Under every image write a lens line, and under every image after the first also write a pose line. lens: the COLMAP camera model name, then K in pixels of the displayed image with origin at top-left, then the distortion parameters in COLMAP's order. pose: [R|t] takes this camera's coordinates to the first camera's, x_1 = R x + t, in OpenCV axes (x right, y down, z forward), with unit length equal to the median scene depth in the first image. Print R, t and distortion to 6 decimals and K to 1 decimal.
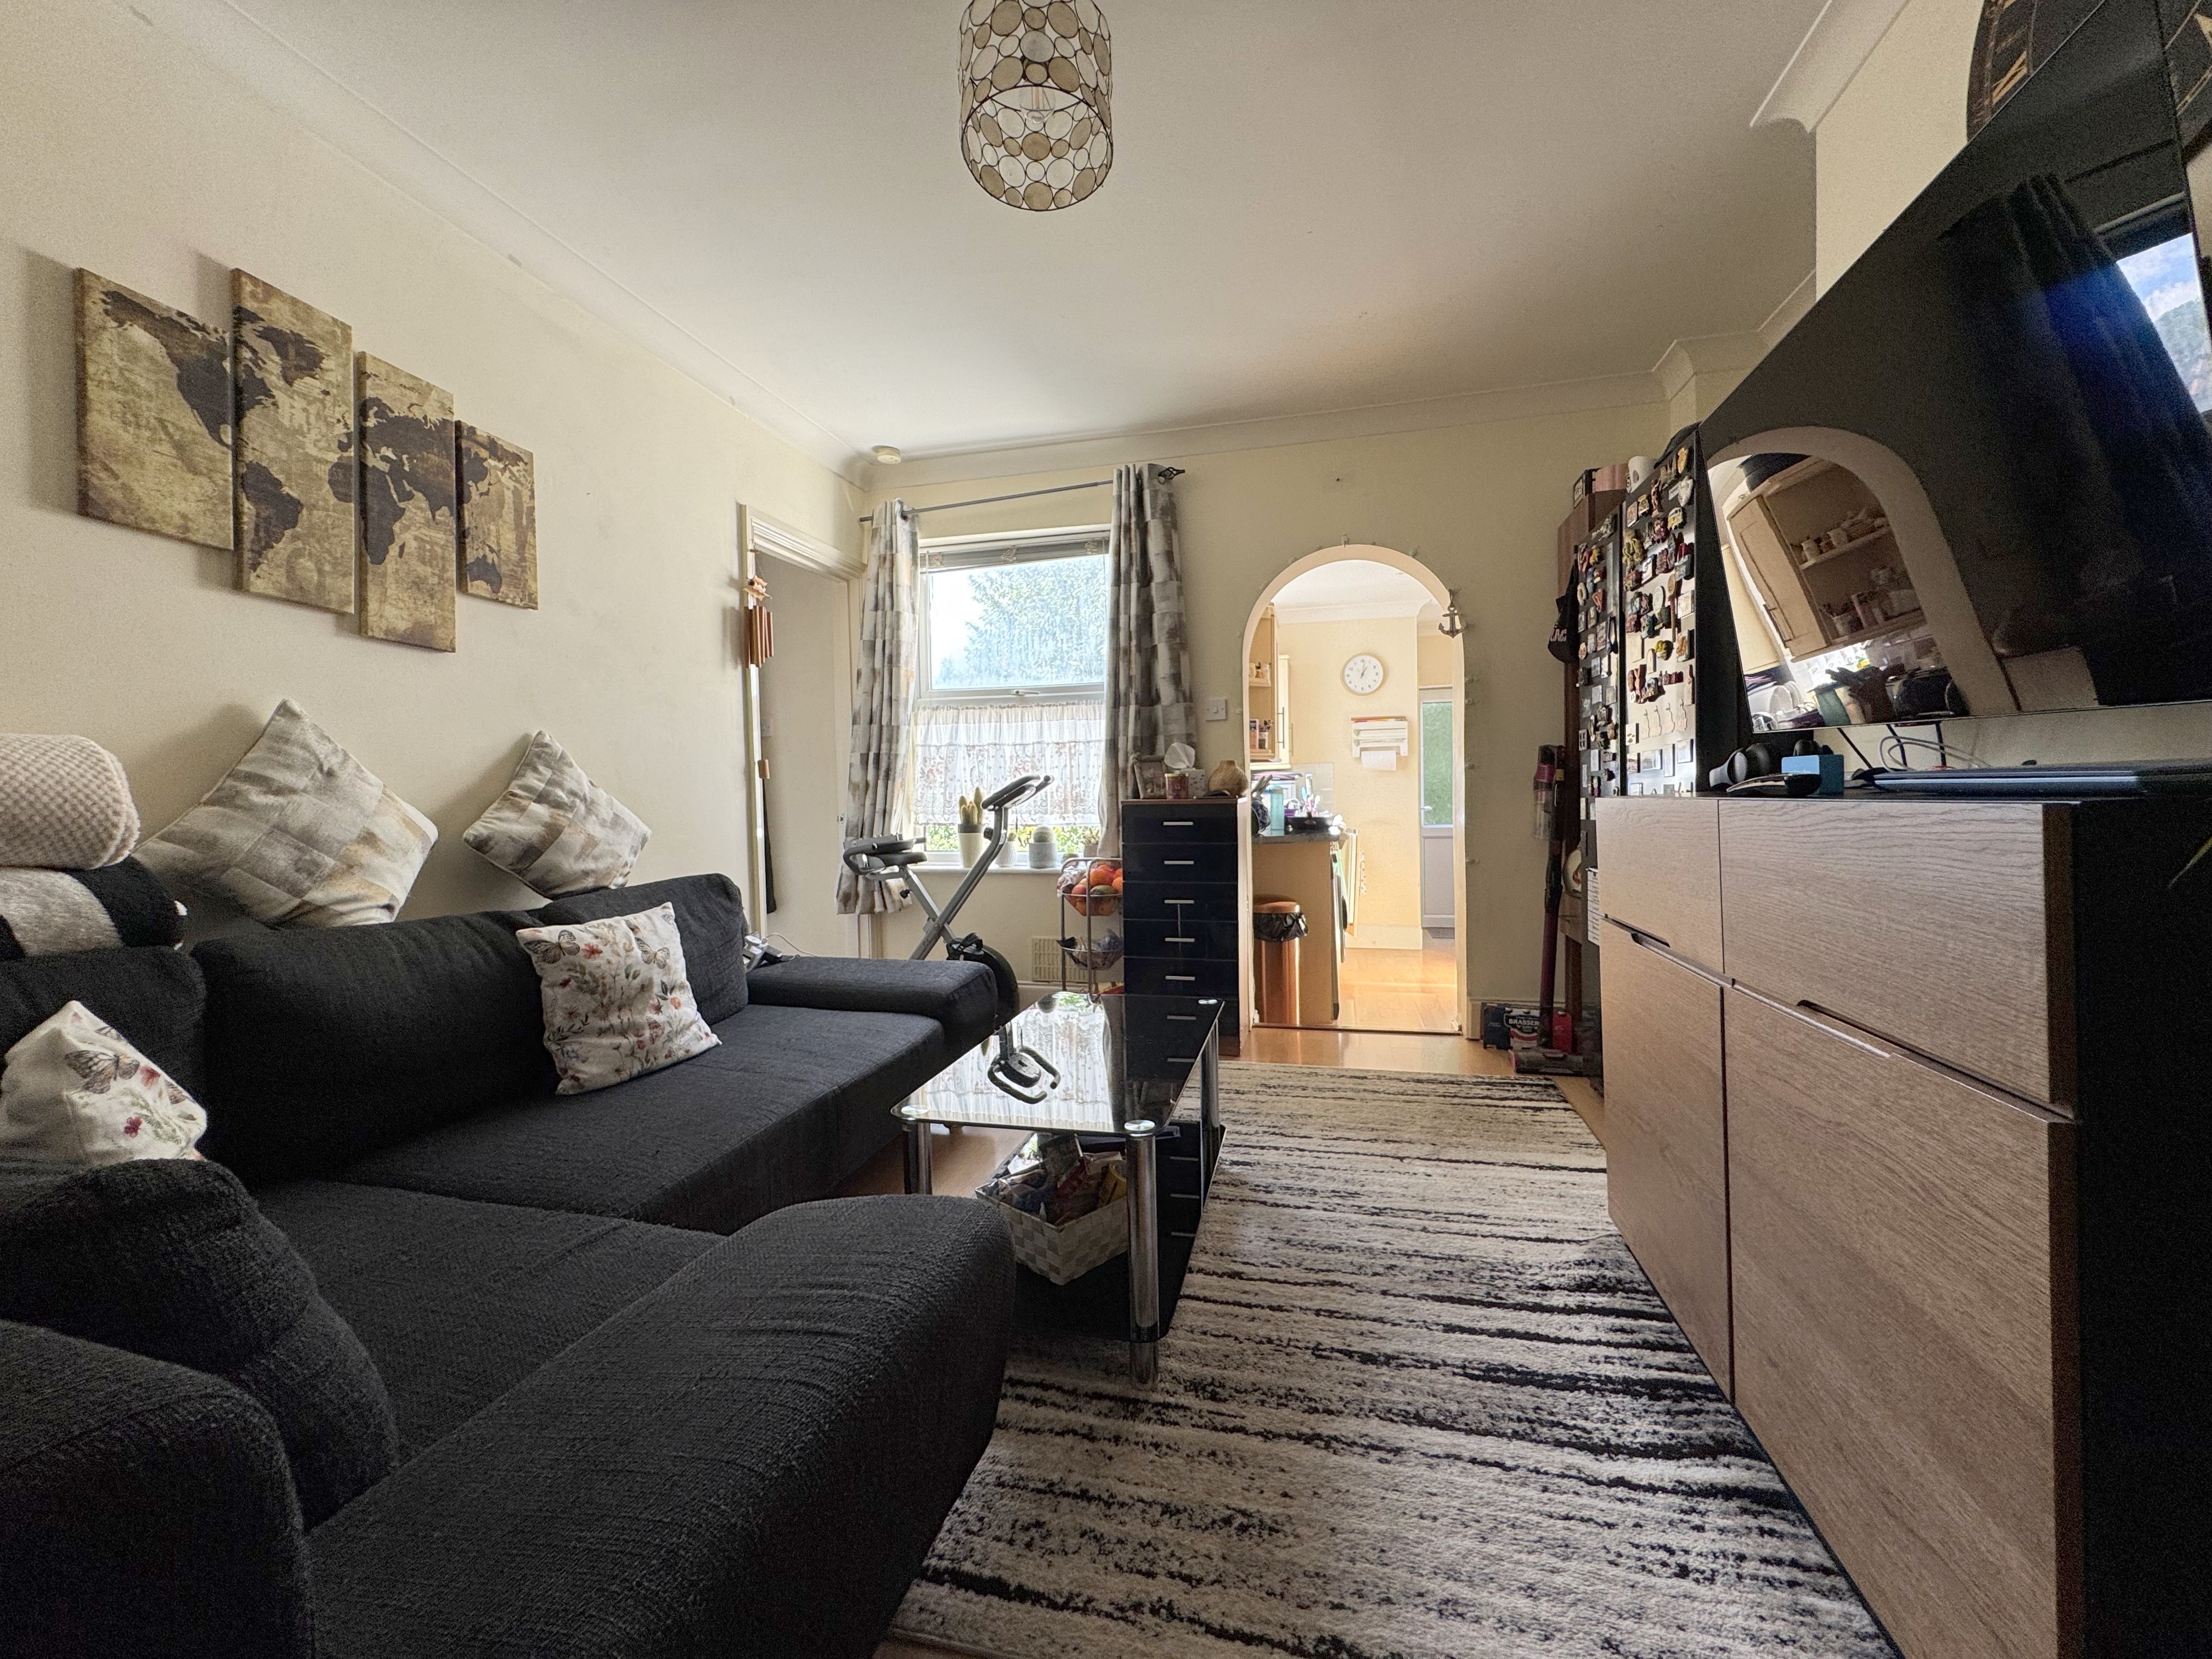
lens RADIAL K [[885.5, 0, 1102.3], [0, 885.5, 825.8], [0, 0, 1]] dist [-0.000114, -0.000026]
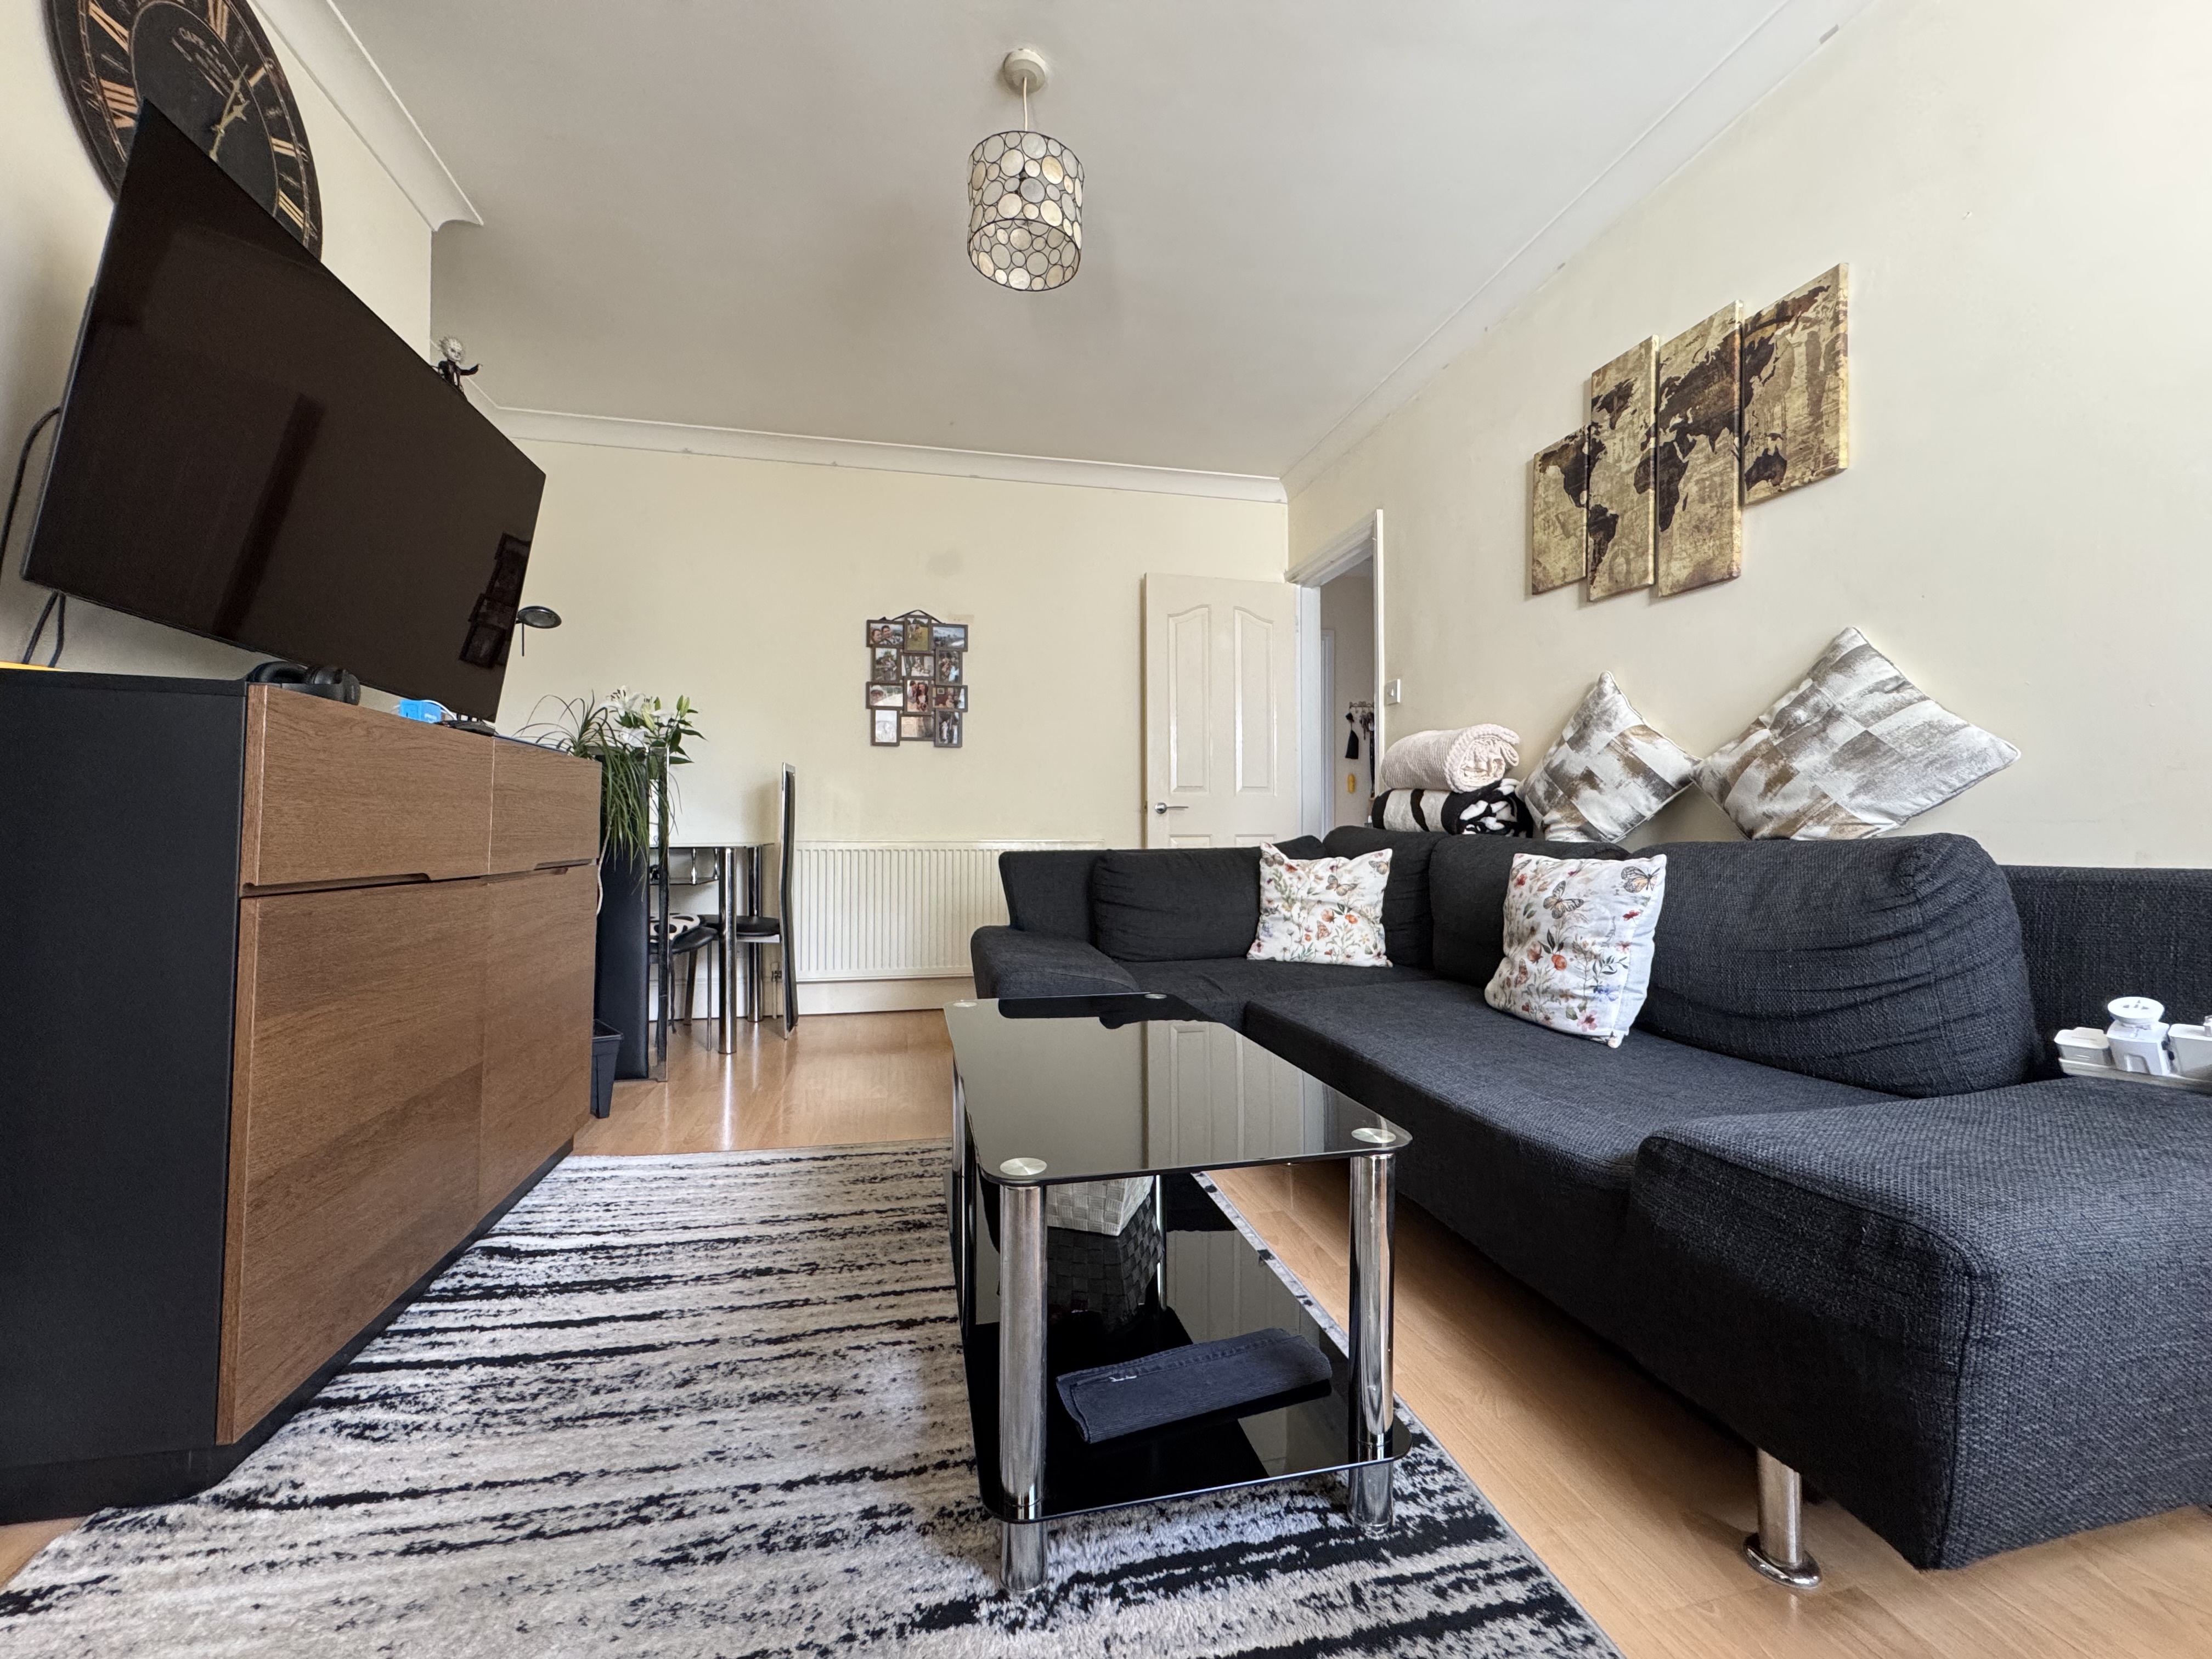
lens RADIAL K [[885.5, 0, 1095.0], [0, 885.5, 821.1], [0, 0, 1]] dist [-0.000114, -0.000026]
pose [[-0.896253, 0.013705, -0.443332, 0.351462], [0.003913, 0.999728, 0.022993, 0.047535], [0.443527, 0.018873, -0.896062, 1.813750]]
